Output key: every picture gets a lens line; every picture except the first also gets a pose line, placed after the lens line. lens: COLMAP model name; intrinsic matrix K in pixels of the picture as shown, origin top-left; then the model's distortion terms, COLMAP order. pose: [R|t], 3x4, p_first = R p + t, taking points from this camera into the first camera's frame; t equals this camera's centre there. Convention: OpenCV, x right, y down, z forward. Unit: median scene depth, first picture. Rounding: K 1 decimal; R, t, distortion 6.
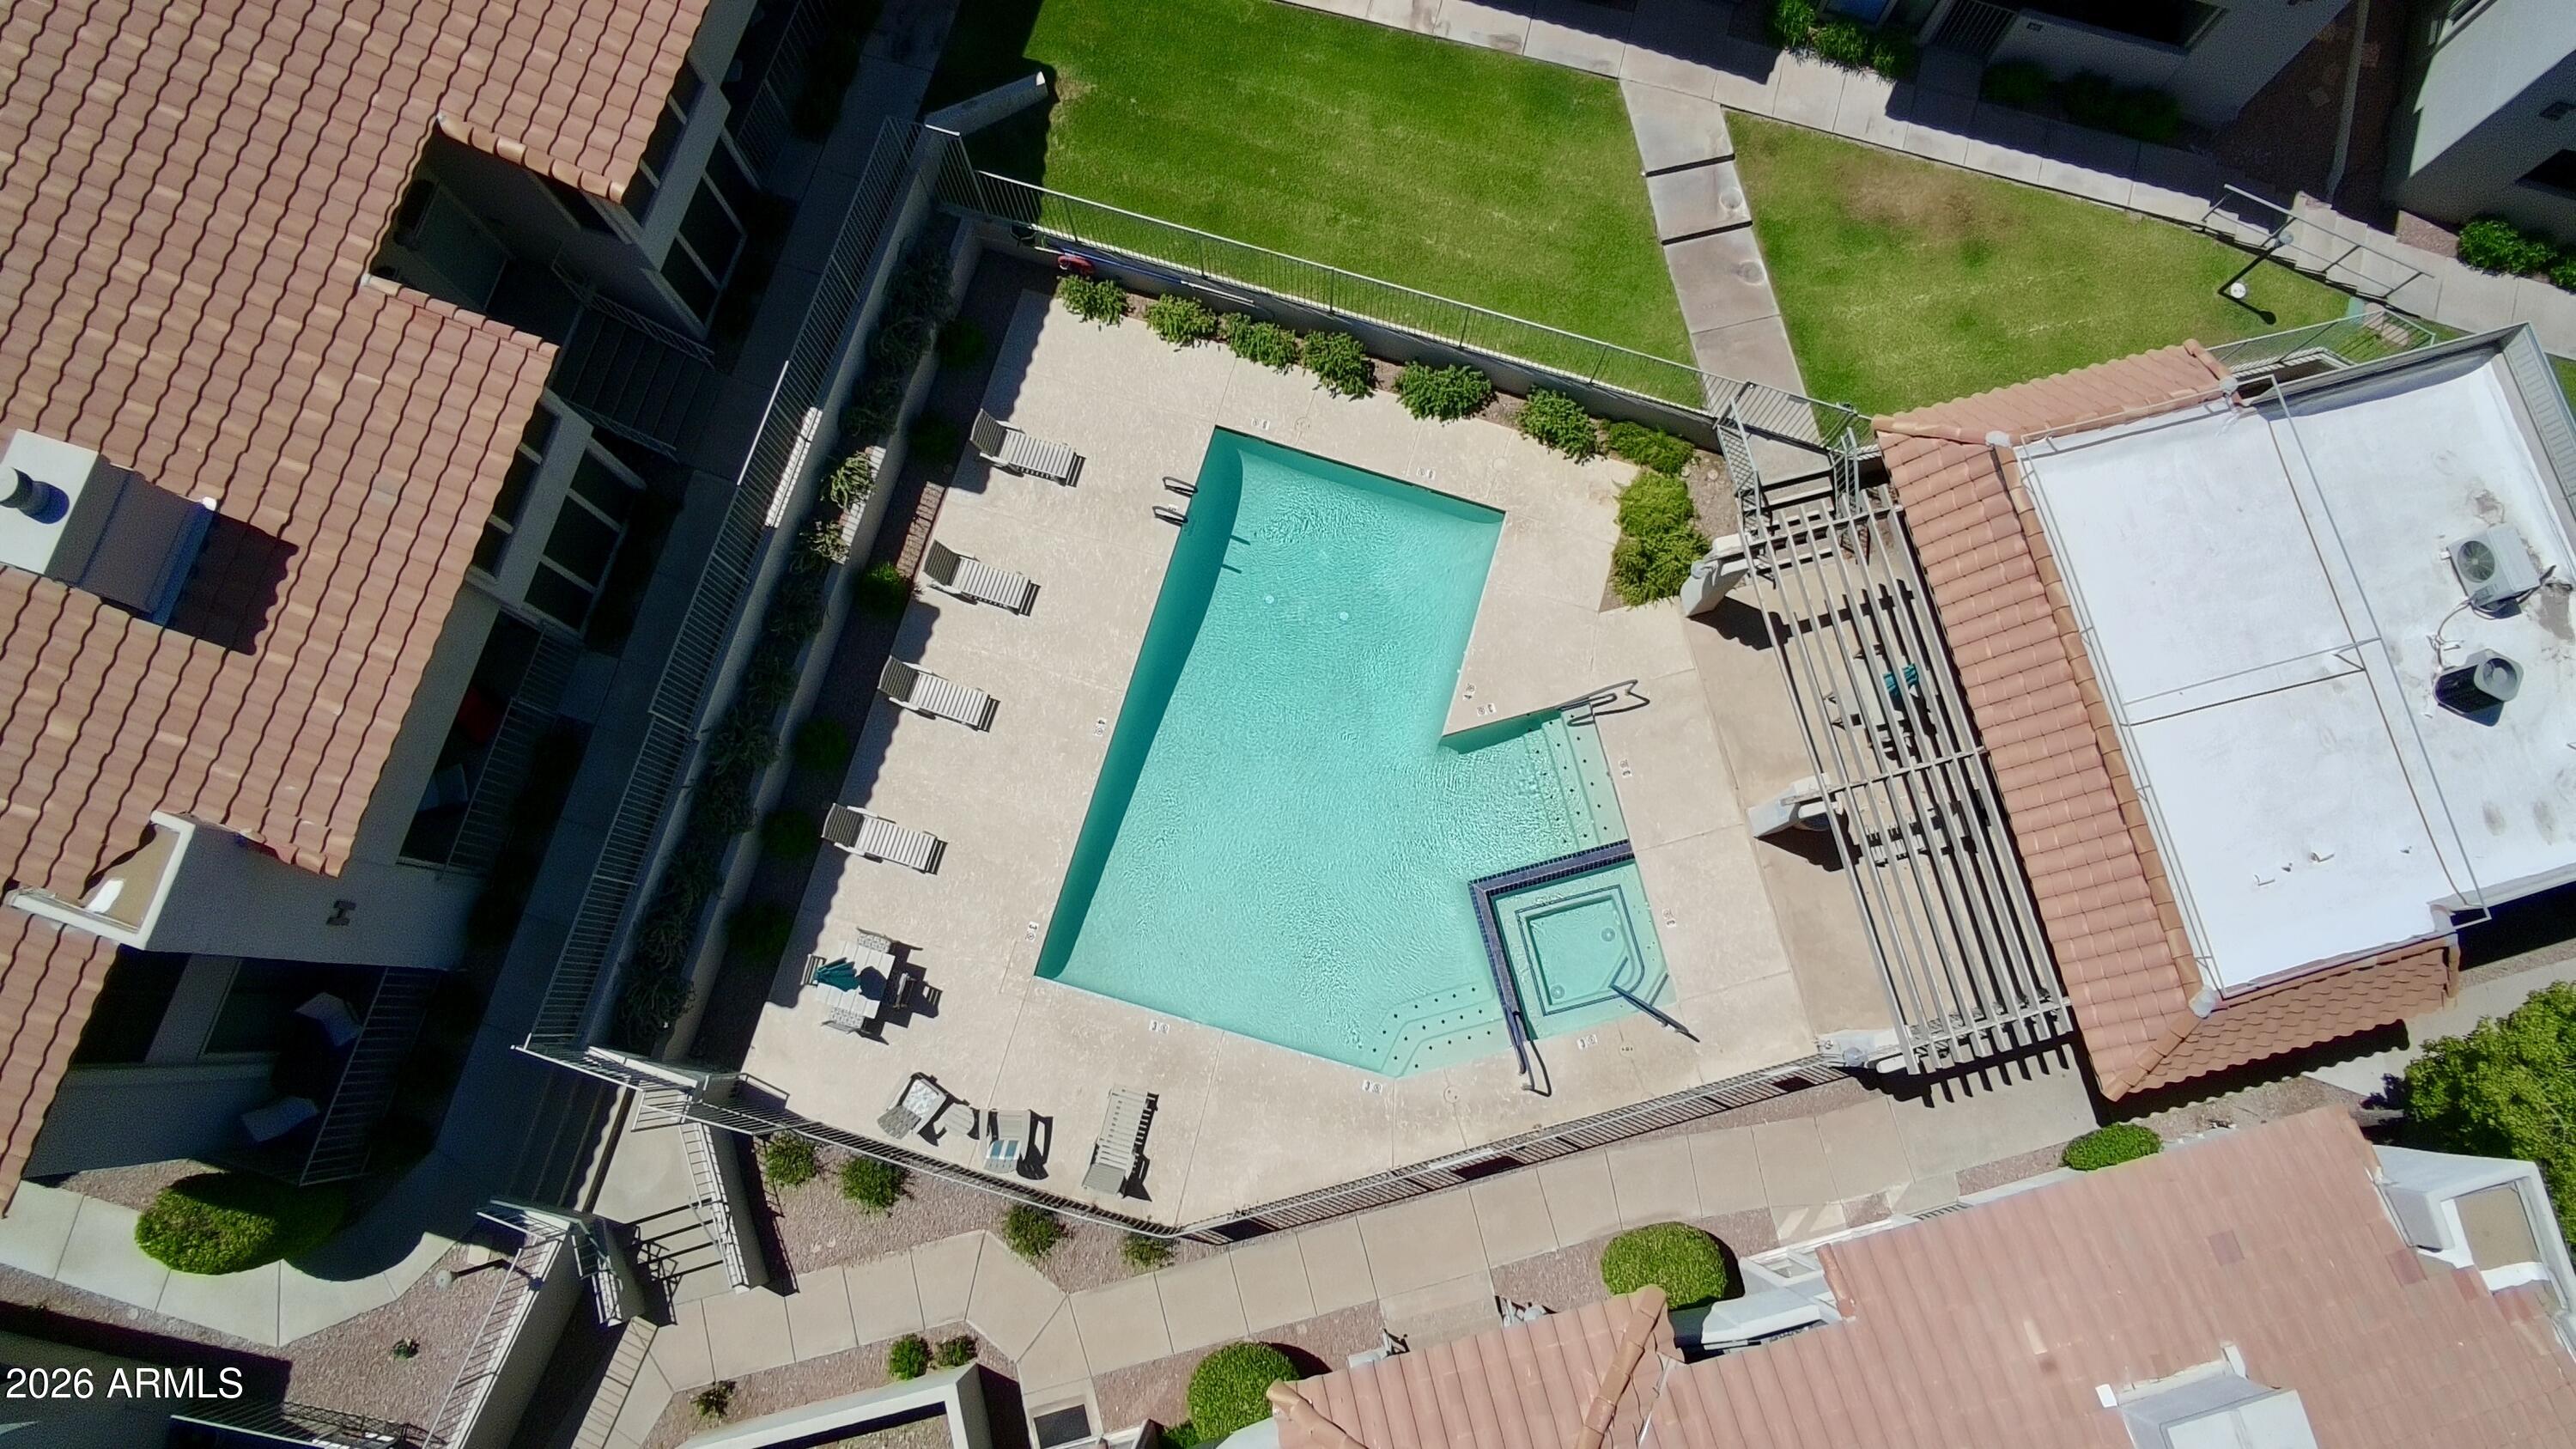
lens RADIAL K [[1587.7, 0, 1288.0], [0, 1587.7, 724.5], [0, 0, 1]] dist [-0.069479, 0.057516]
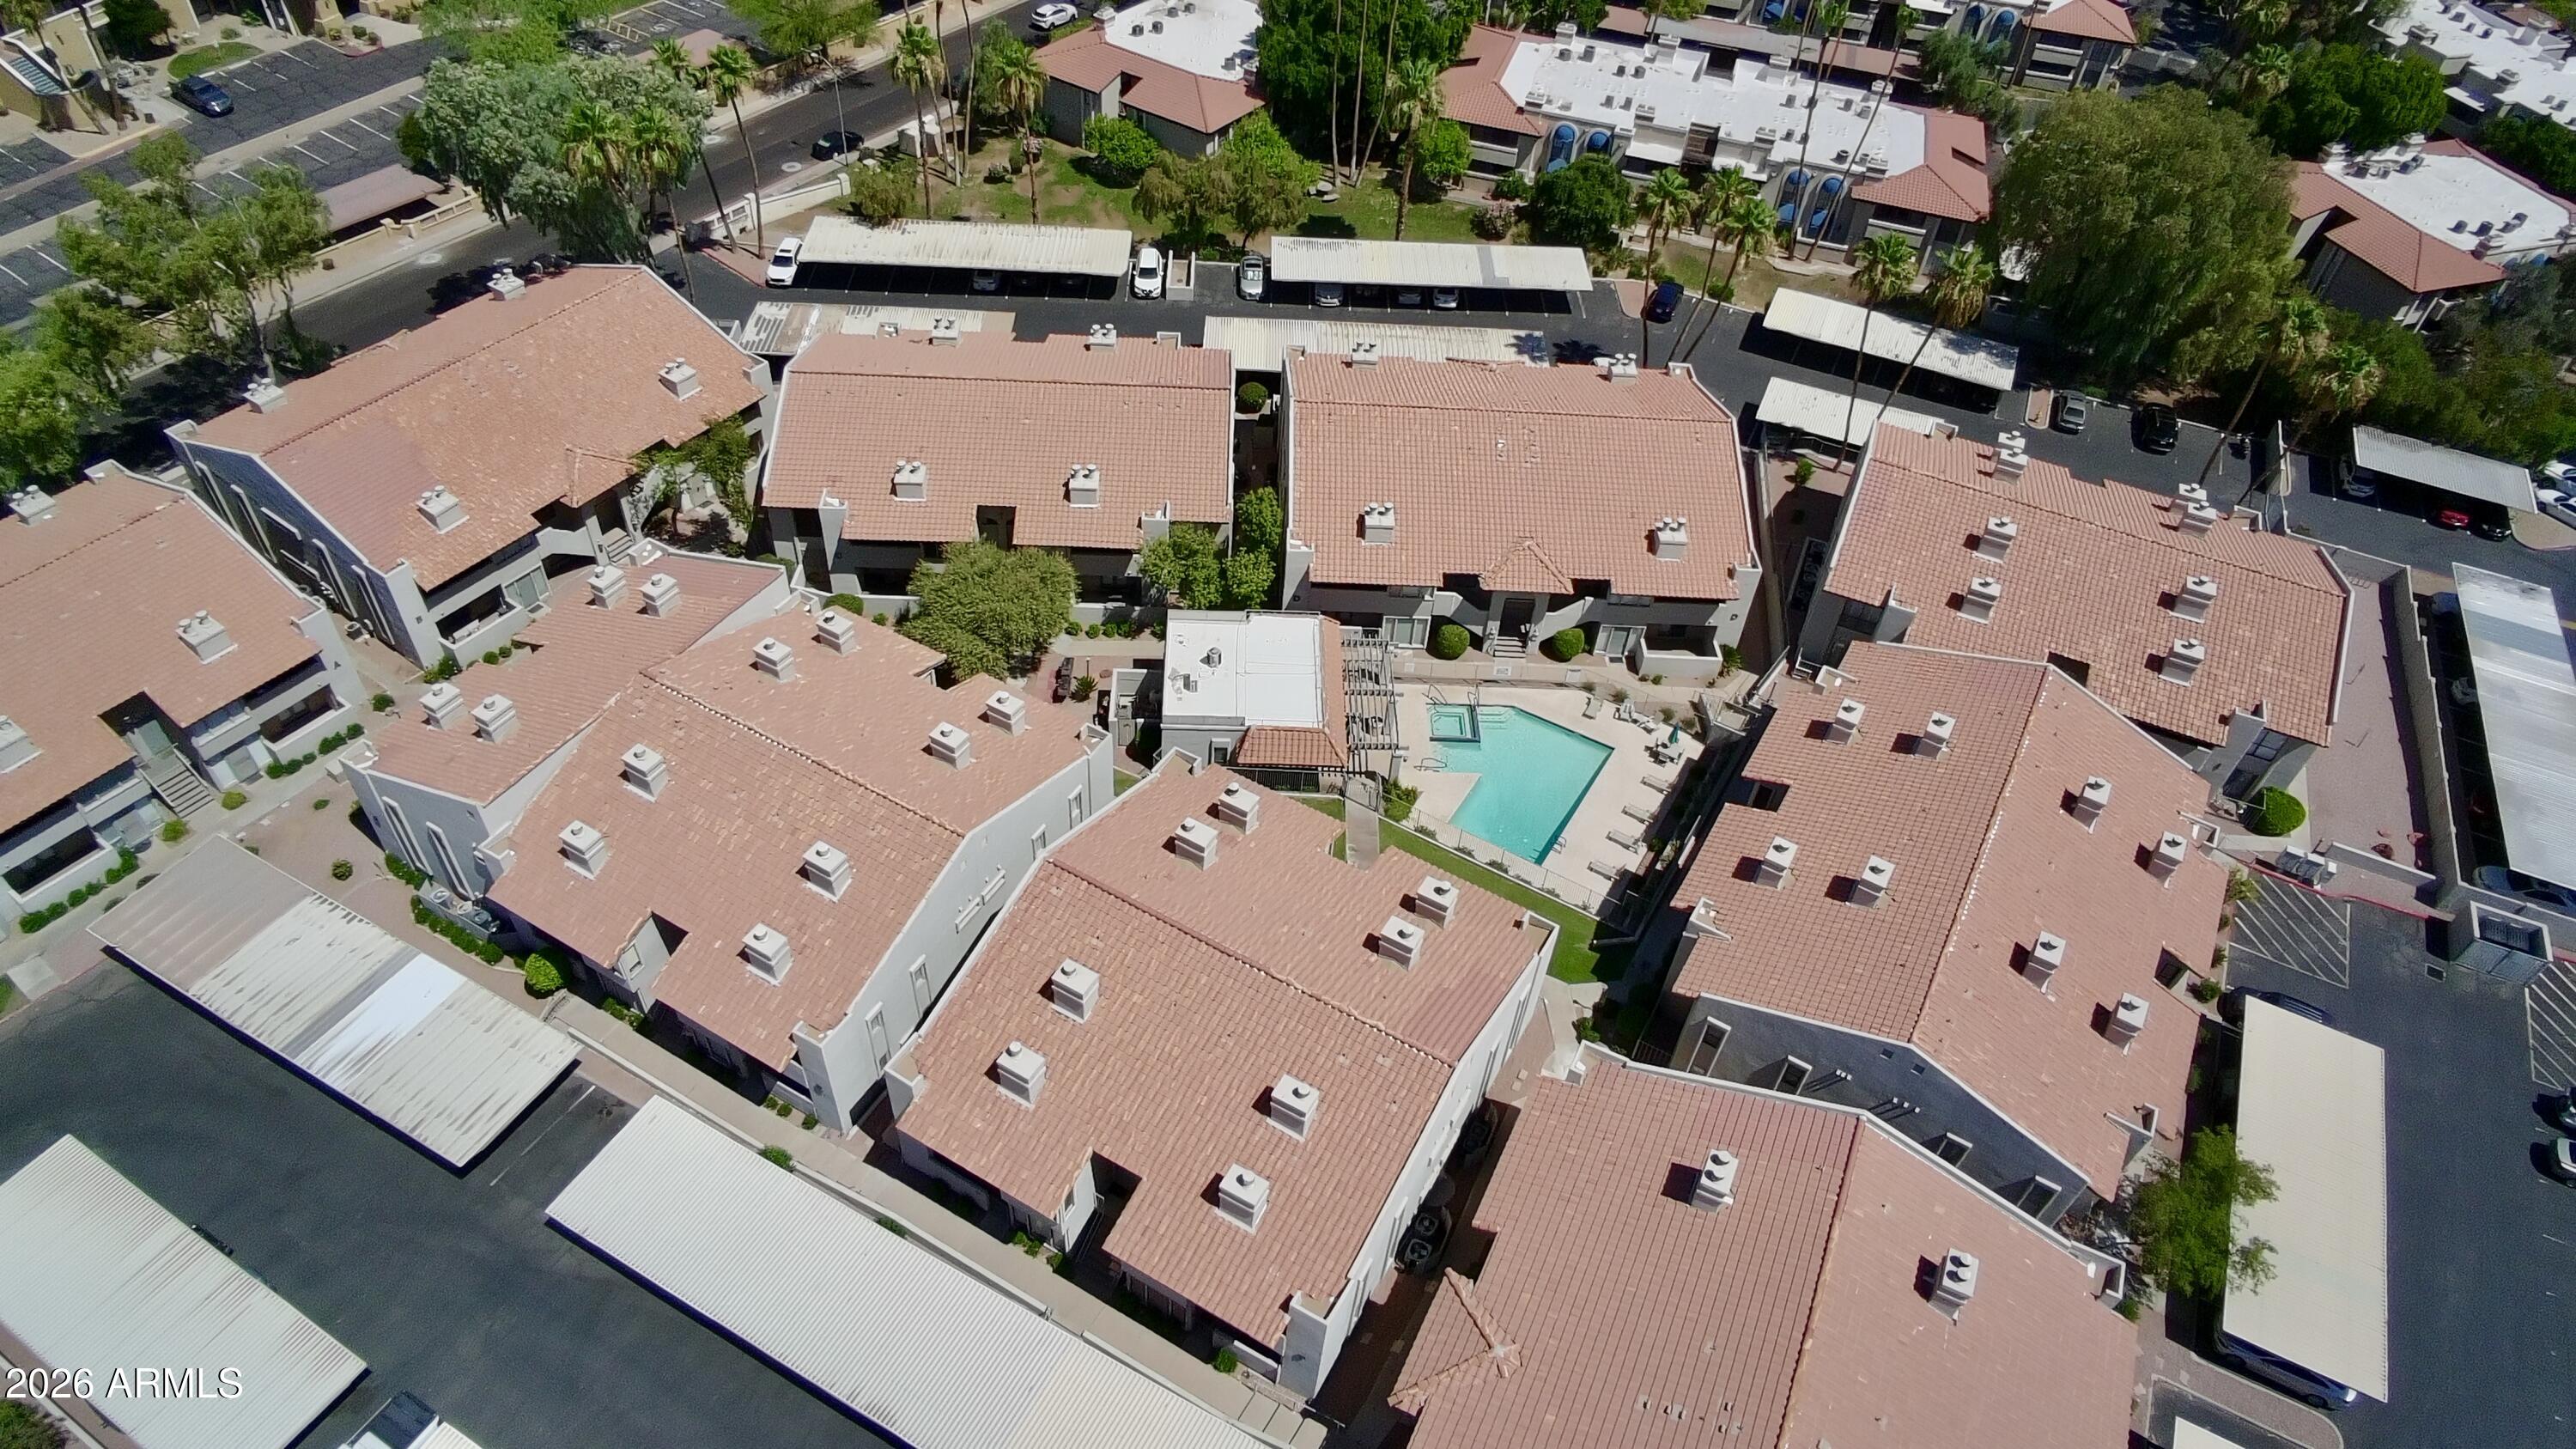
lens RADIAL K [[1587.7, 0, 1288.0], [0, 1587.7, 724.5], [0, 0, 1]] dist [-0.069479, 0.057516]
pose [[-0.970598, -0.208754, 0.119836, 0.120887], [0.216755, -0.541509, 0.812272, -2.718362], [-0.104673, 0.814365, 0.570836, -0.873756]]
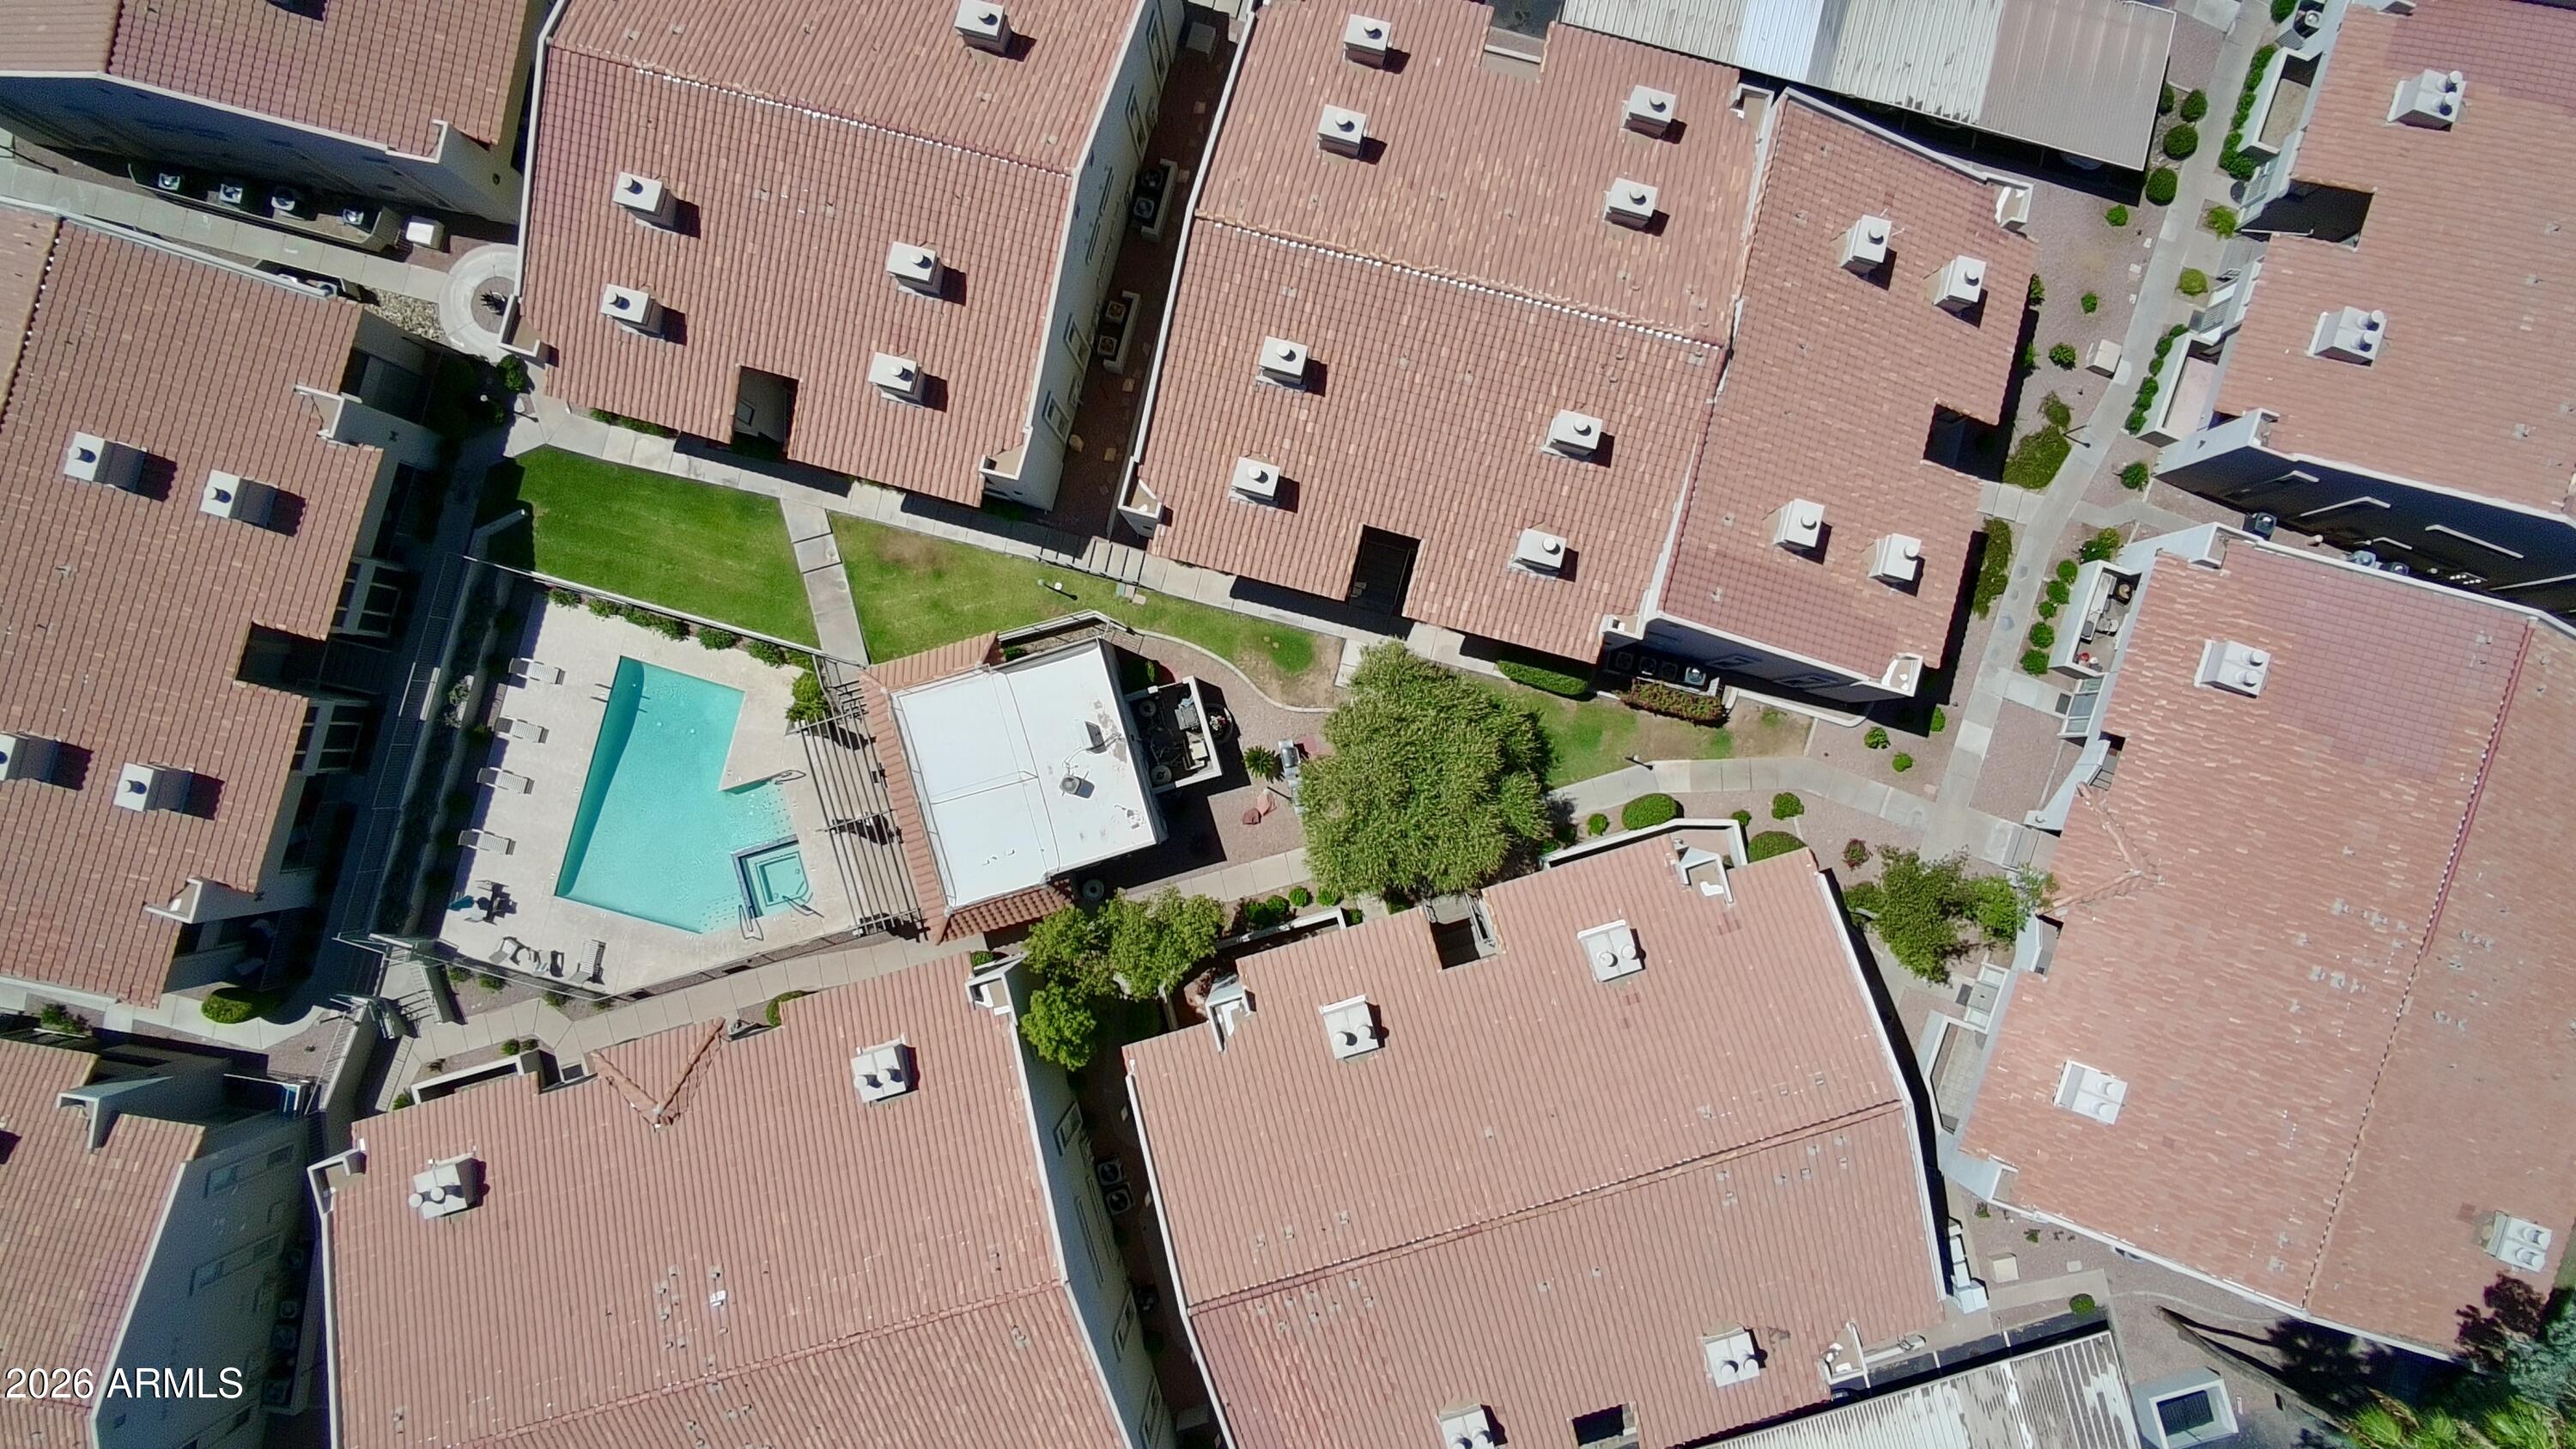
lens RADIAL K [[1587.7, 0, 1288.0], [0, 1587.7, 724.5], [0, 0, 1]] dist [-0.069479, 0.057516]
pose [[0.999657, -0.025993, -0.003073, 1.014053], [0.026138, 0.985169, 0.169582, -0.495415], [-0.001381, -0.169604, 0.985511, -1.373997]]
